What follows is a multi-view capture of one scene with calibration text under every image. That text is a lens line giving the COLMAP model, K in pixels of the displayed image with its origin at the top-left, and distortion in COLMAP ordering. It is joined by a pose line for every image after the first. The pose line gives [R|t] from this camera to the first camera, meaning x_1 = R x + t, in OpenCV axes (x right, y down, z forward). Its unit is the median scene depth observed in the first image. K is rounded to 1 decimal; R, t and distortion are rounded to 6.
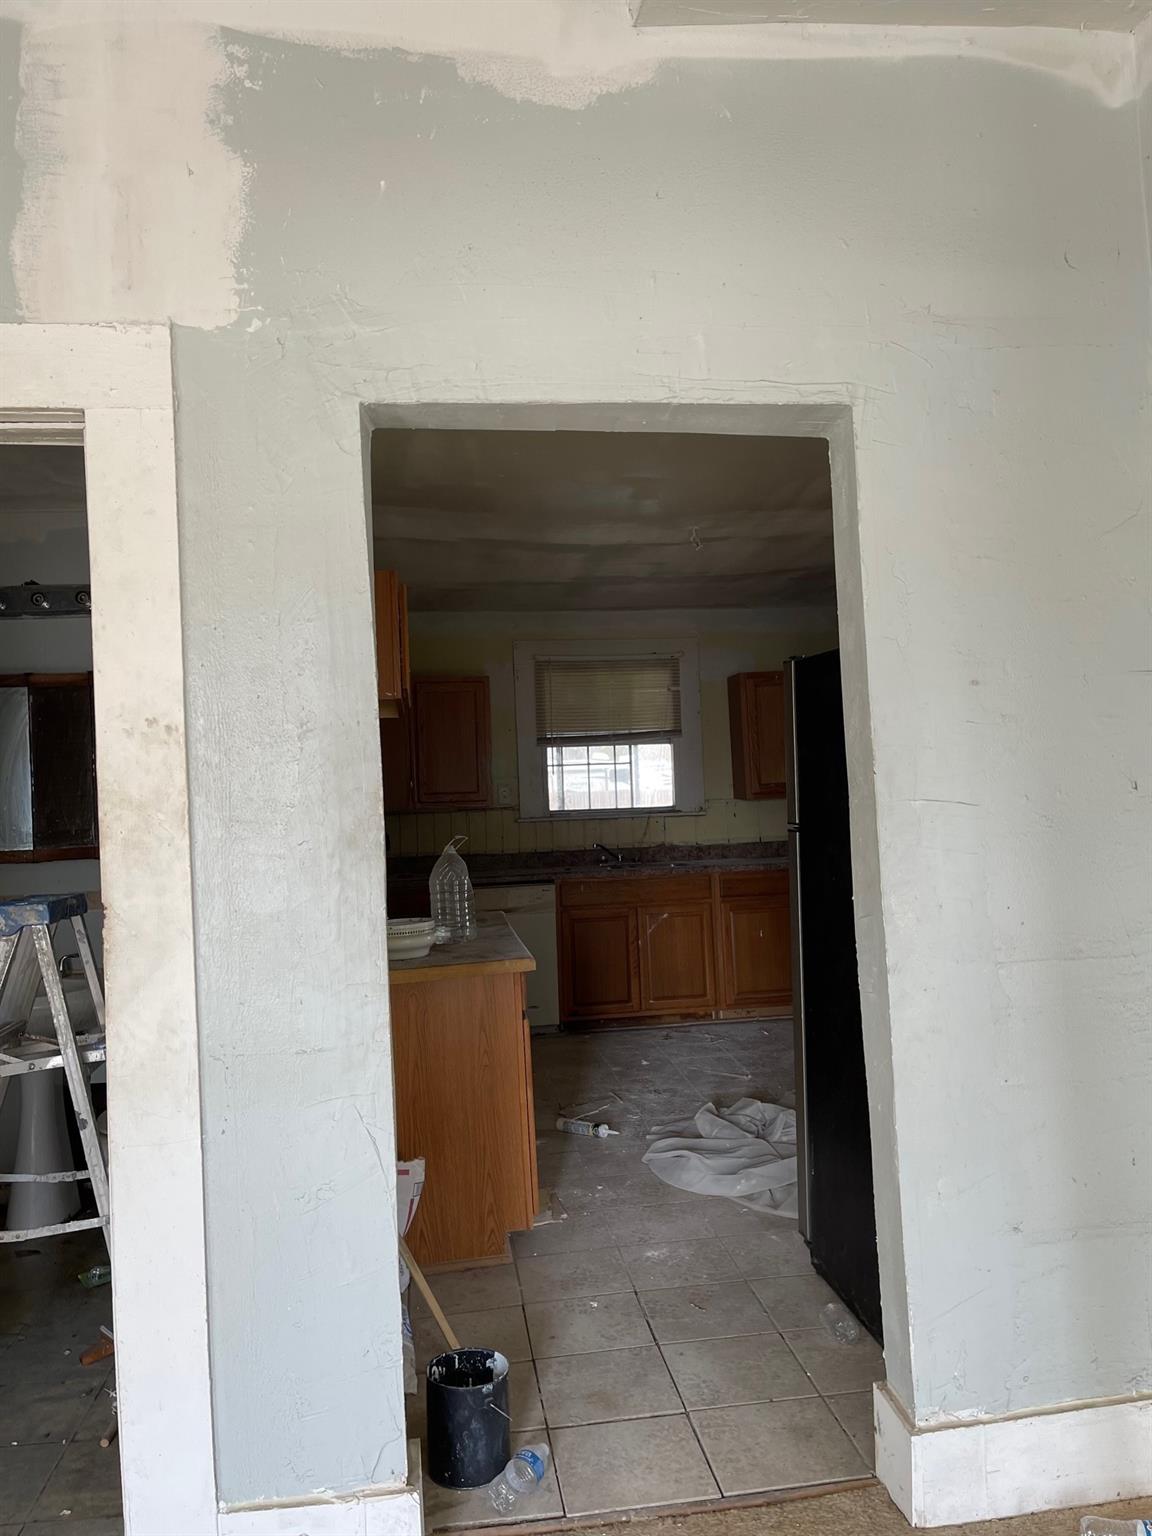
lens RADIAL K [[1162.9, 0, 583.0], [0, 1162.9, 776.3], [0, 0, 1]] dist [0.058246, -0.091554]
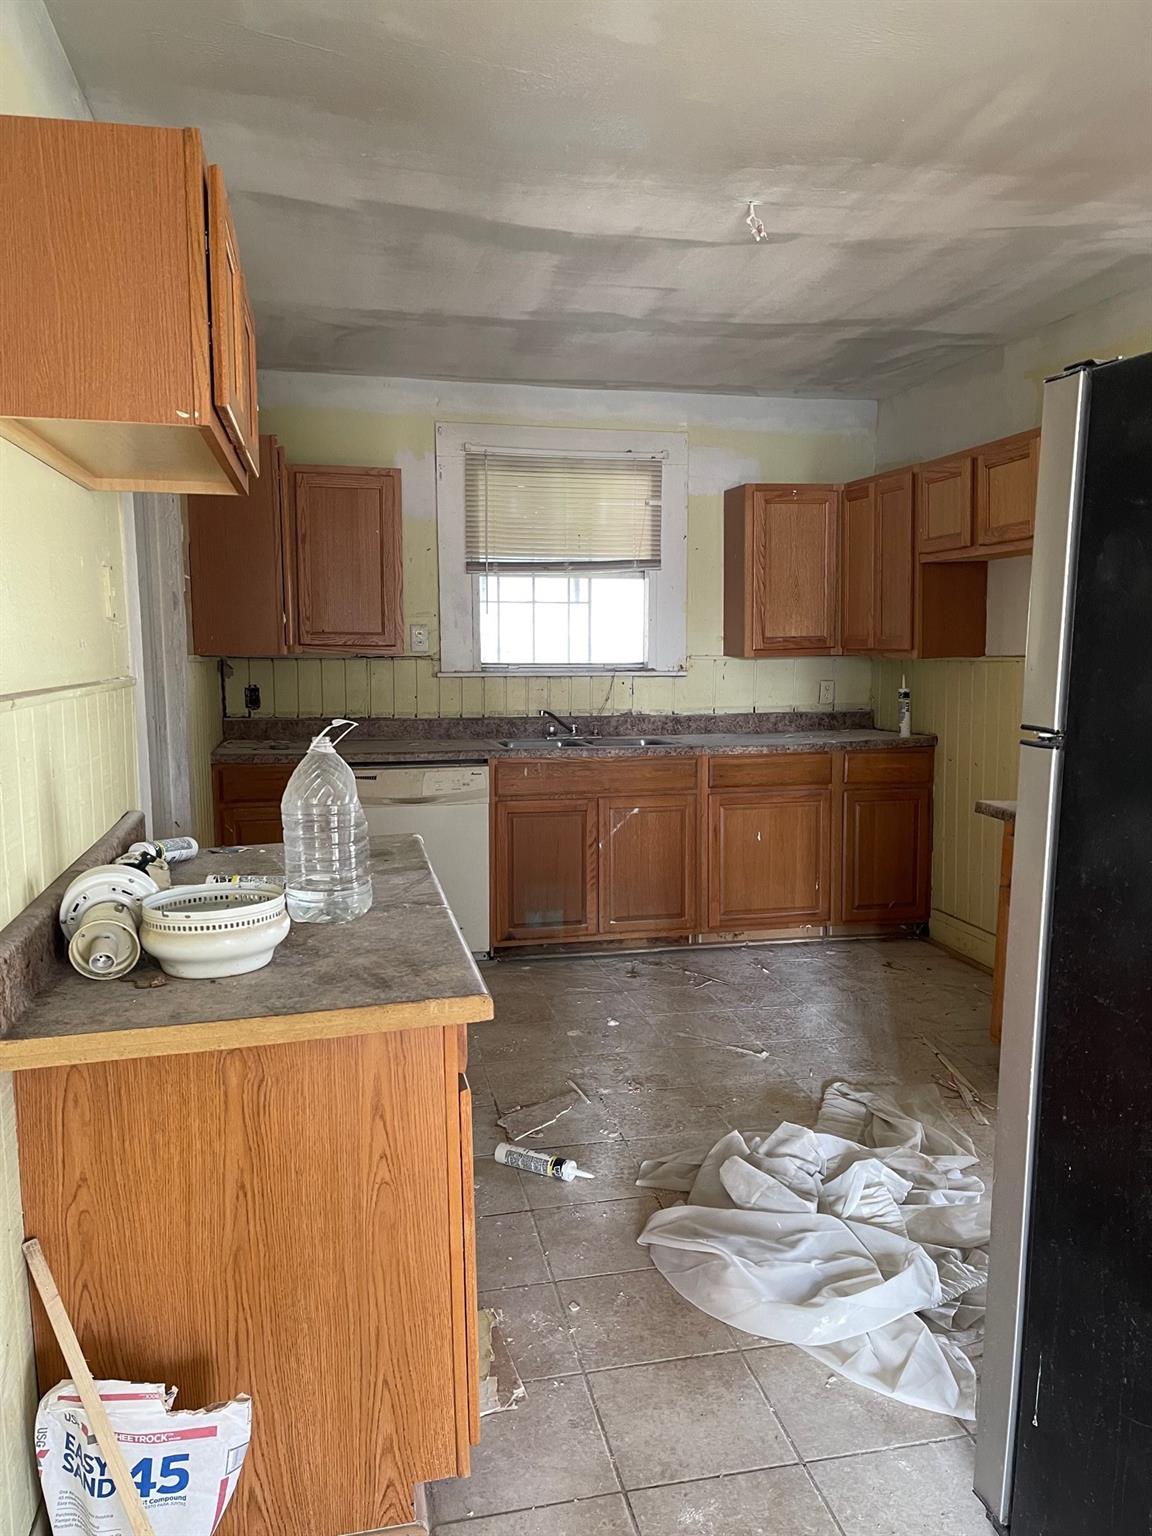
lens RADIAL K [[1162.9, 0, 583.0], [0, 1162.9, 776.3], [0, 0, 1]] dist [0.058246, -0.091554]
pose [[0.996477, 0.028008, 0.079046, -0.033657], [-0.038102, 0.990883, 0.129227, 0.004546], [-0.074706, -0.131783, 0.988460, 0.410752]]
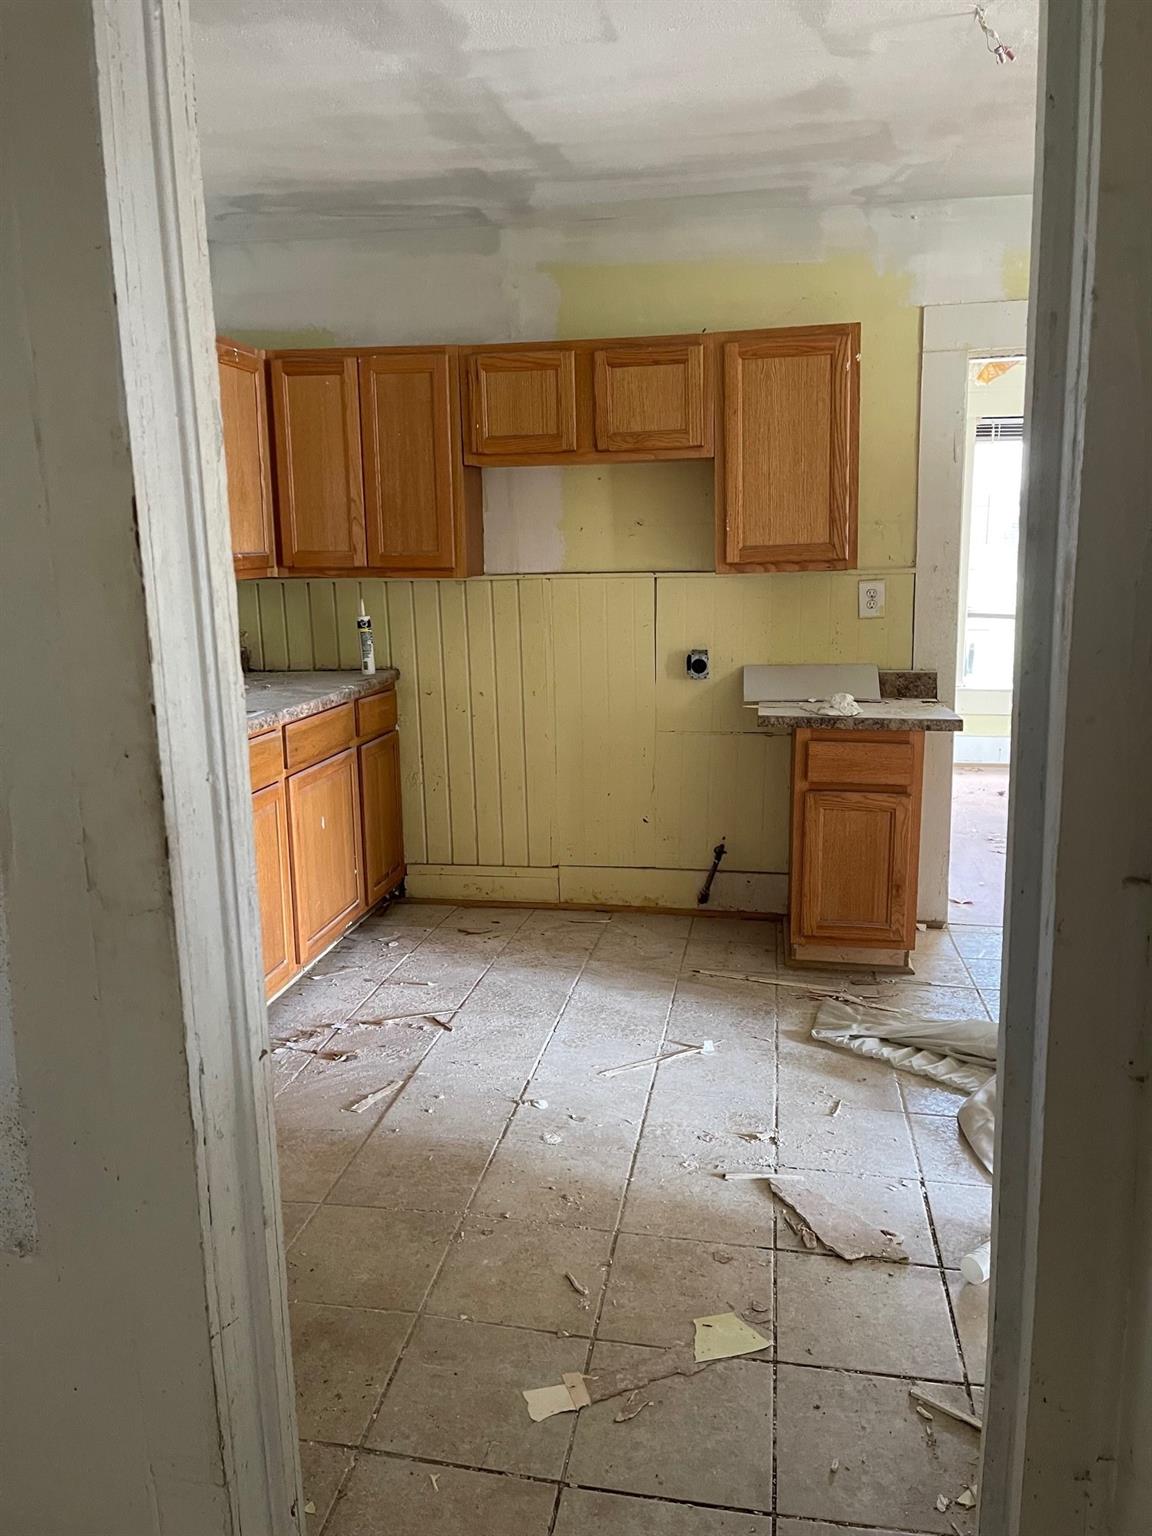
lens RADIAL K [[1140.3, 0, 576.0], [0, 1140.3, 768.0], [0, 0, 1]] dist [0.038198, -0.091175]
pose [[0.299750, -0.136839, 0.944153, -0.502949], [-0.011872, 0.989048, 0.147115, 0.040125], [-0.953944, -0.055307, 0.294843, 1.113217]]
